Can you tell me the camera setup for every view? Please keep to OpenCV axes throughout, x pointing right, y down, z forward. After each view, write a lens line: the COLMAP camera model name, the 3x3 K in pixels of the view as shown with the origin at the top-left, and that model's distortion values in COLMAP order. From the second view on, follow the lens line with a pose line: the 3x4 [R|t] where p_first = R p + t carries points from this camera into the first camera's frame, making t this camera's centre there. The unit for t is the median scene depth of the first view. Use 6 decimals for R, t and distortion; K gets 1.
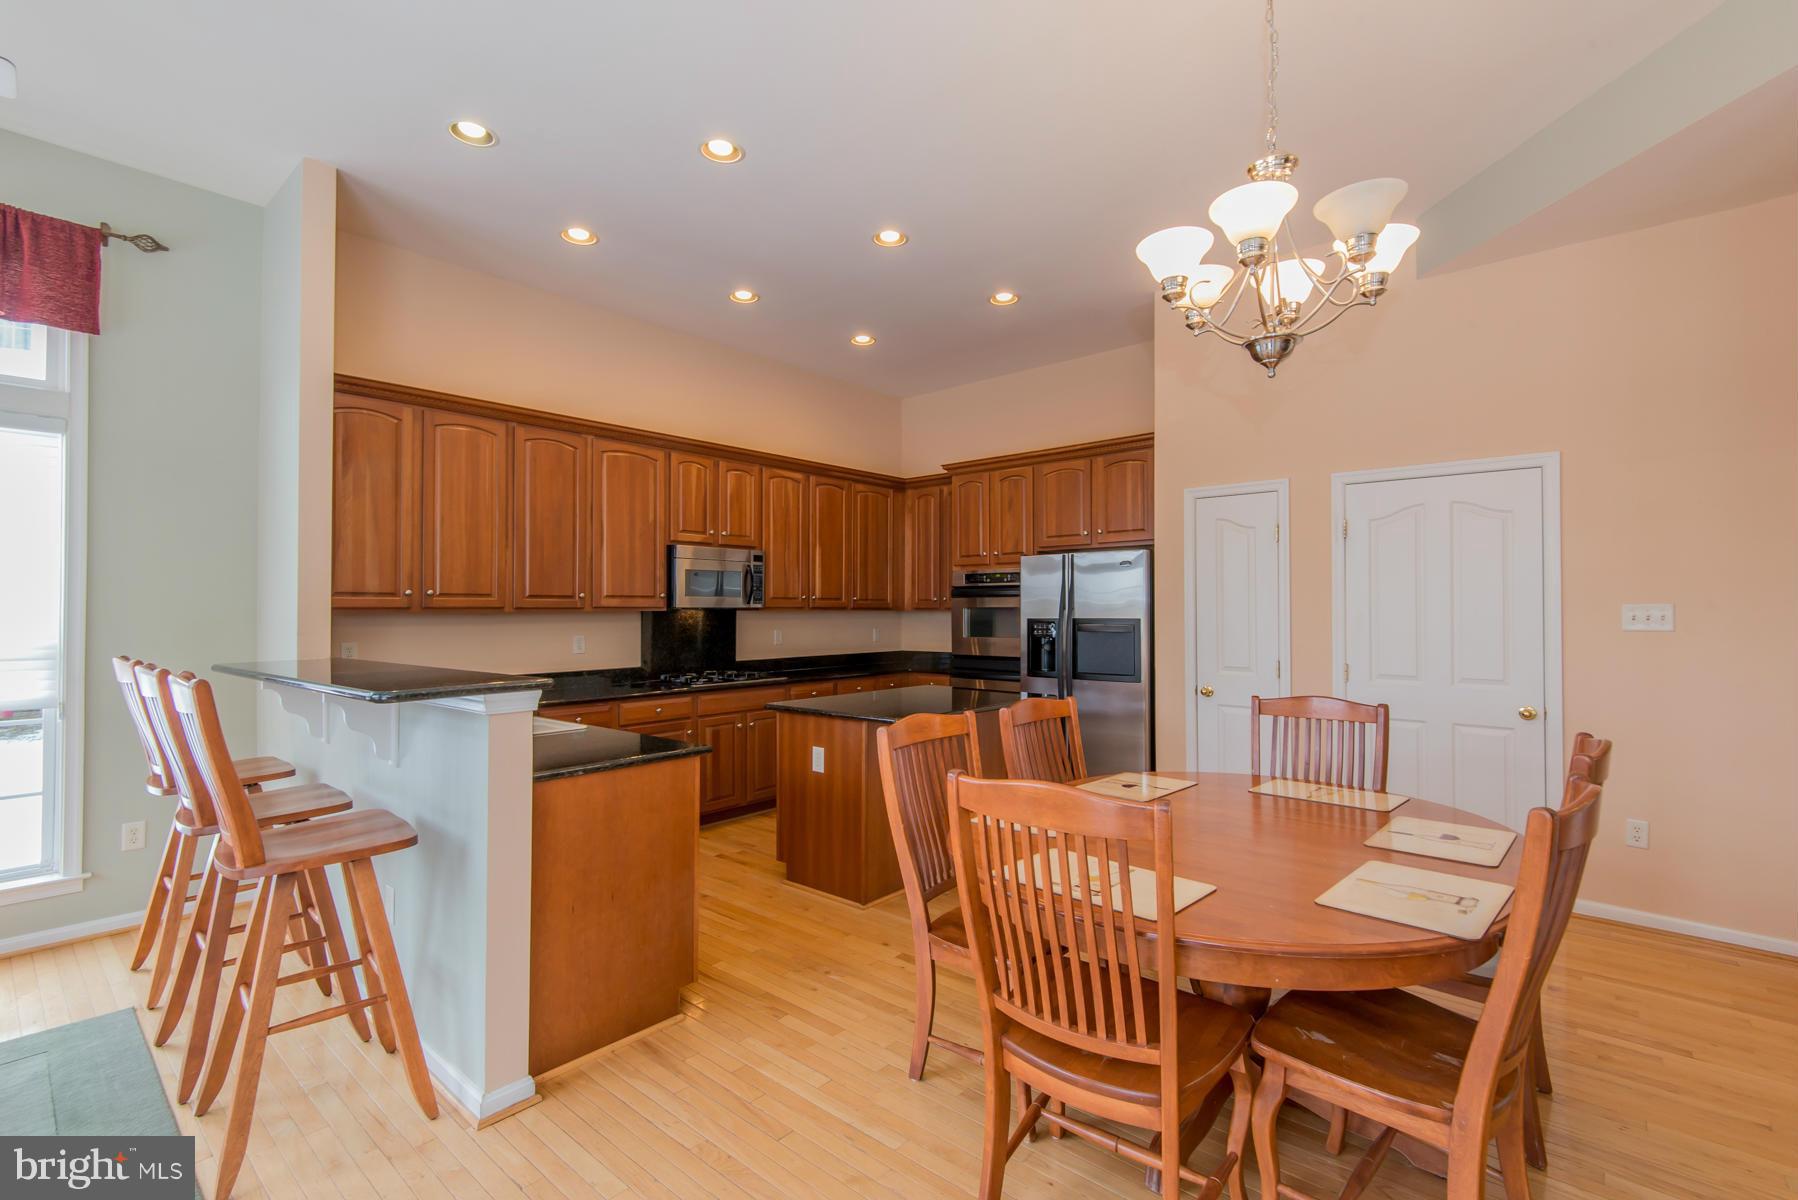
lens RADIAL K [[816.0, 0, 907.8], [0, 816.0, 598.4], [0, 0, 1]] dist [0.033516, -0.018303]
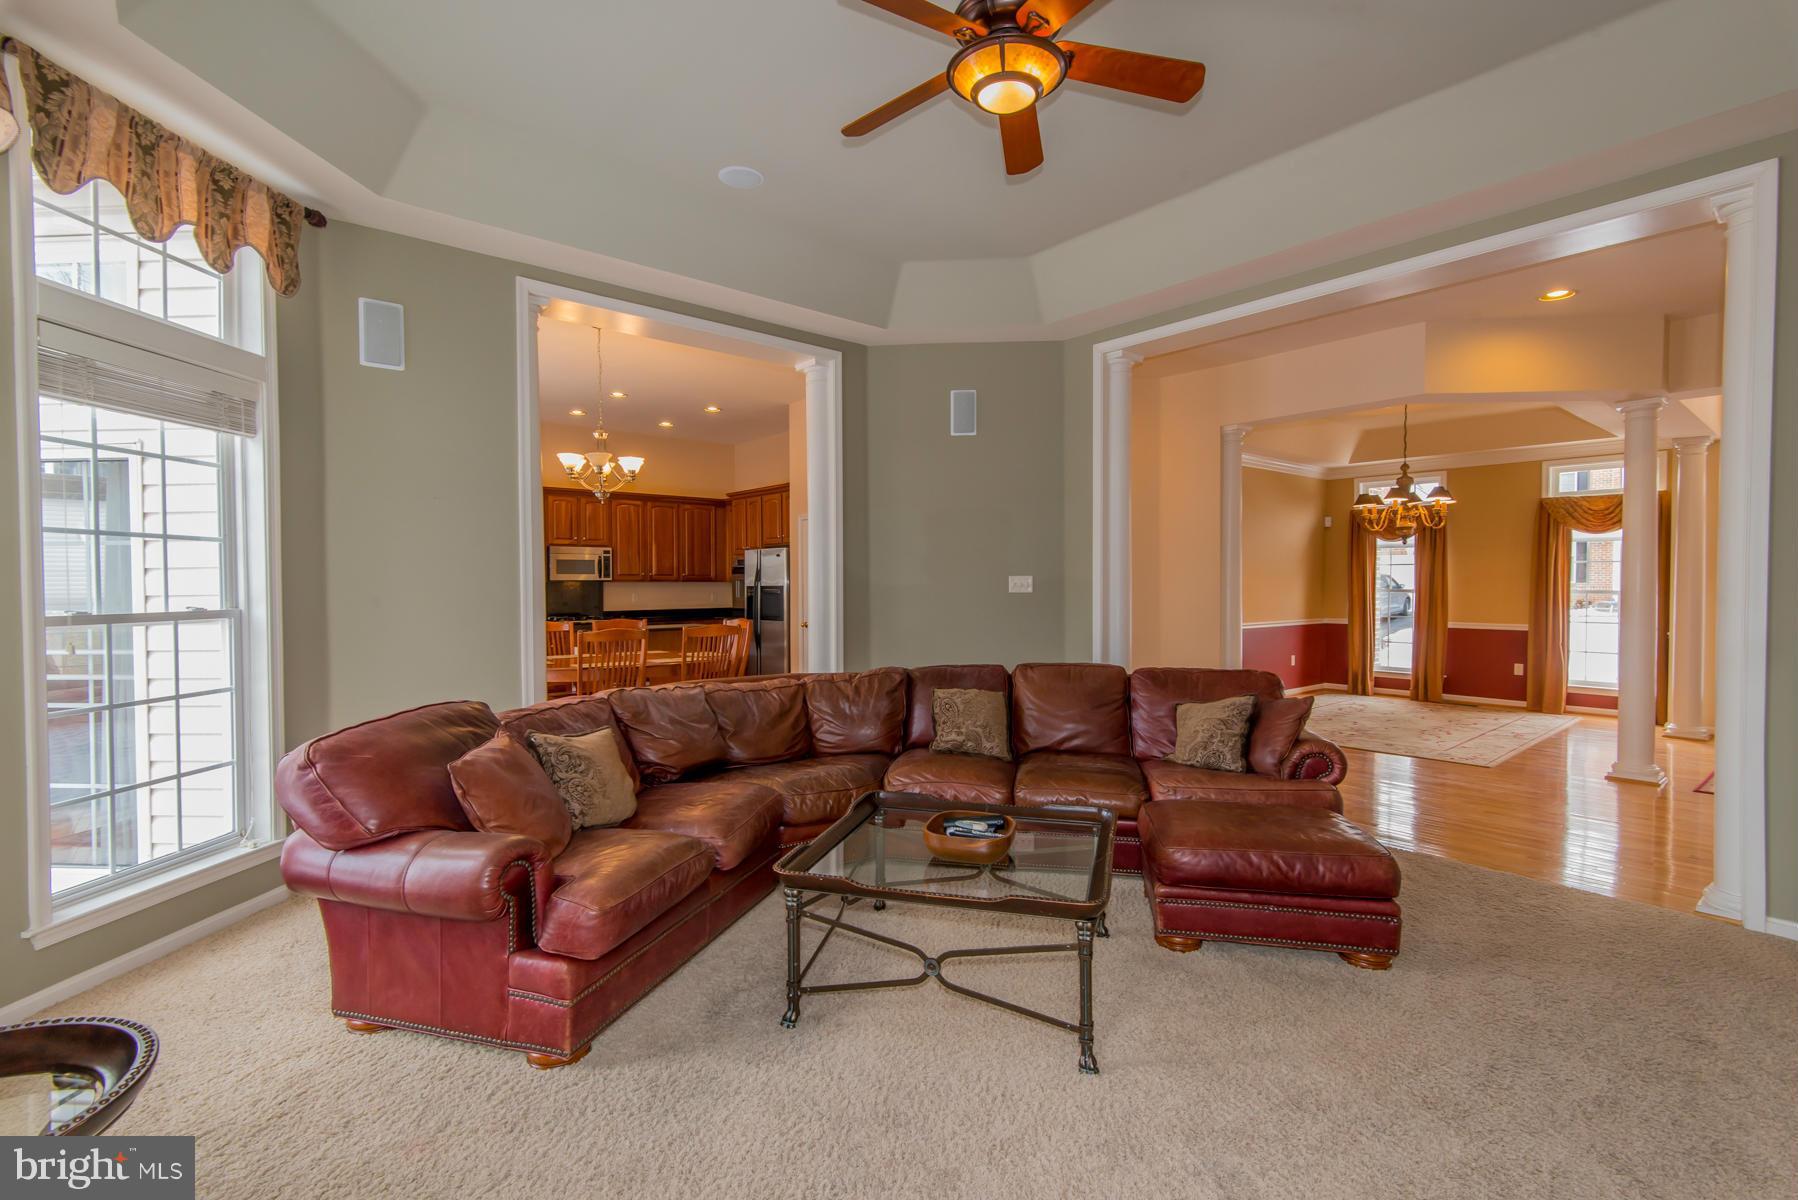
lens RADIAL K [[816.0, 0, 907.8], [0, 816.0, 598.4], [0, 0, 1]] dist [0.033516, -0.018303]
pose [[0.988060, 0.002217, -0.154055, 0.800219], [0.003633, 0.999283, 0.037681, -0.014719], [0.154028, -0.037791, 0.987344, -0.712274]]
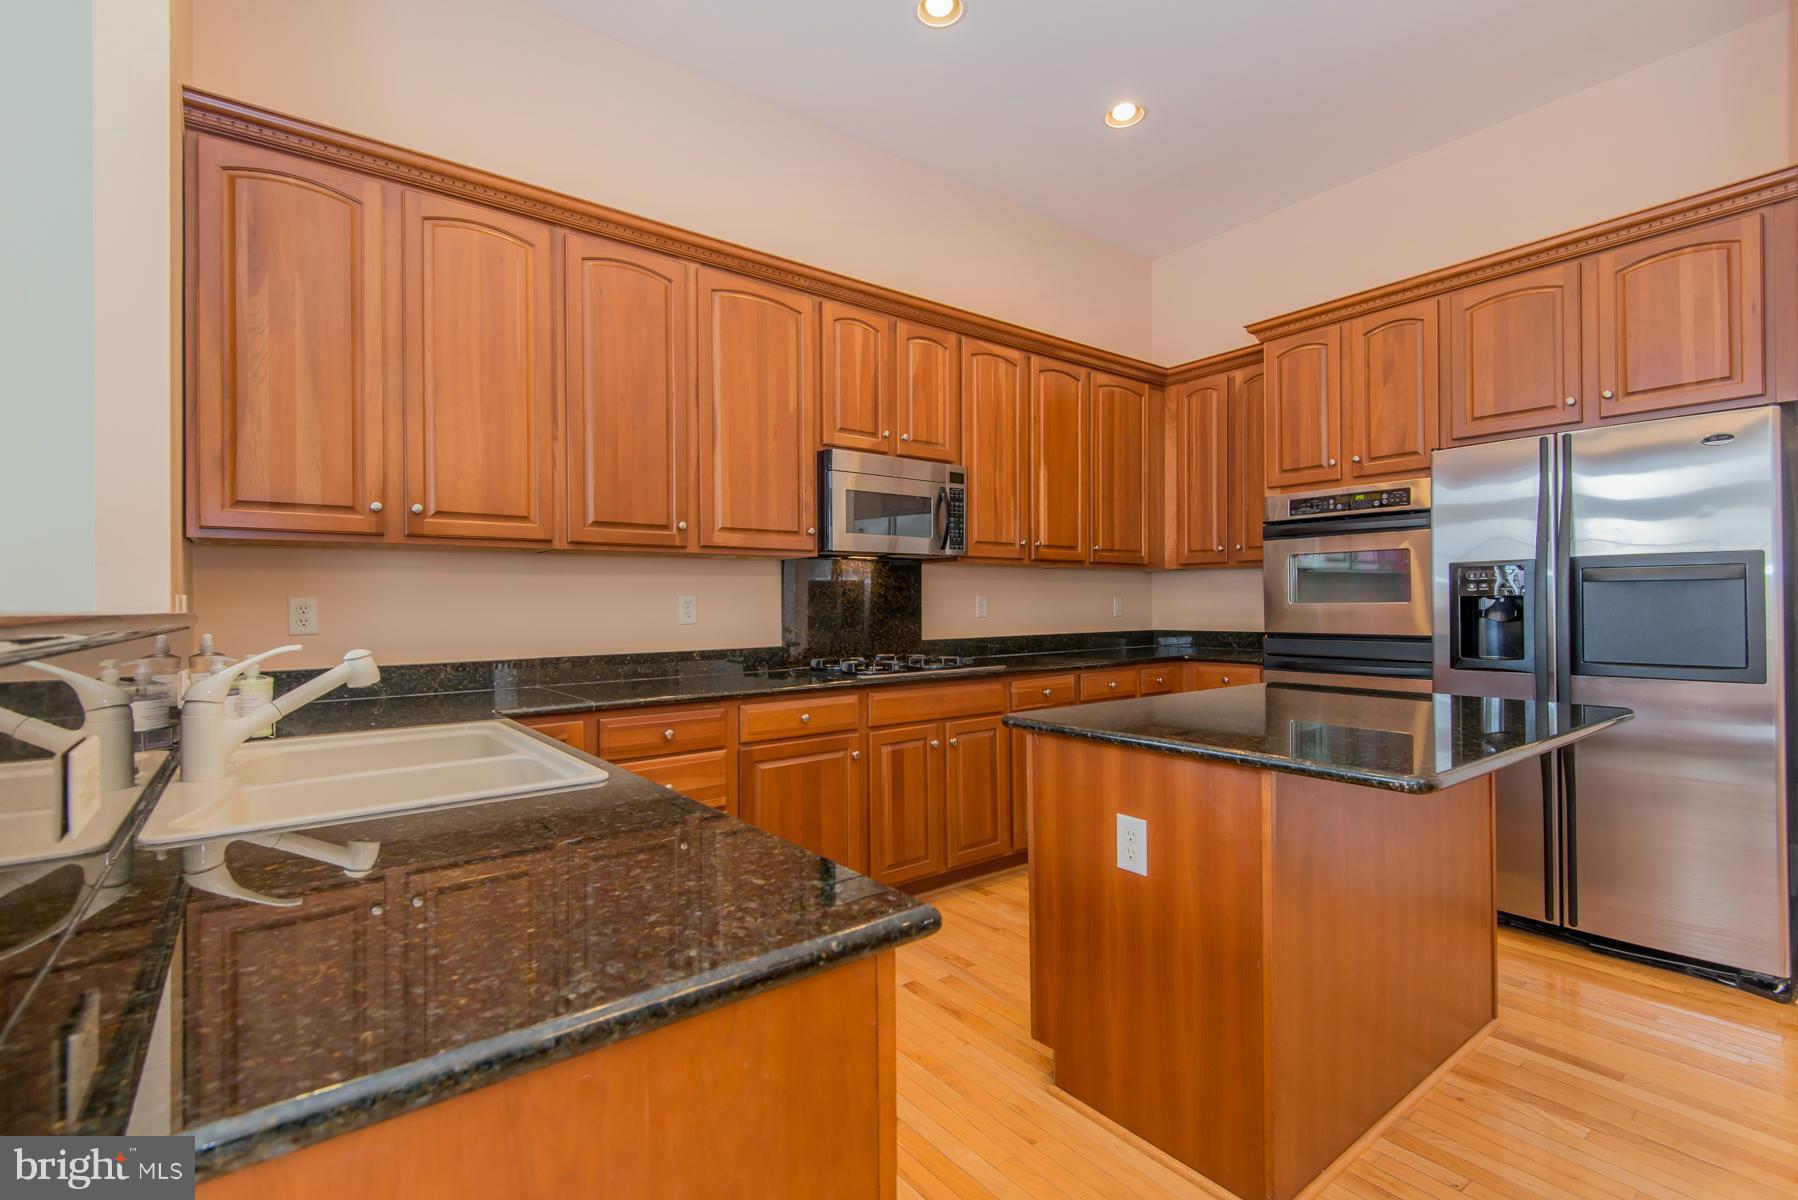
lens RADIAL K [[816.0, 0, 899.0], [0, 816.0, 600.0], [0, 0, 1]] dist [0.031932, -0.018525]
pose [[0.979433, -0.006231, -0.201673, -0.109429], [0.008498, 0.999910, 0.010379, 0.042458], [0.201590, -0.011880, 0.979398, 0.403449]]
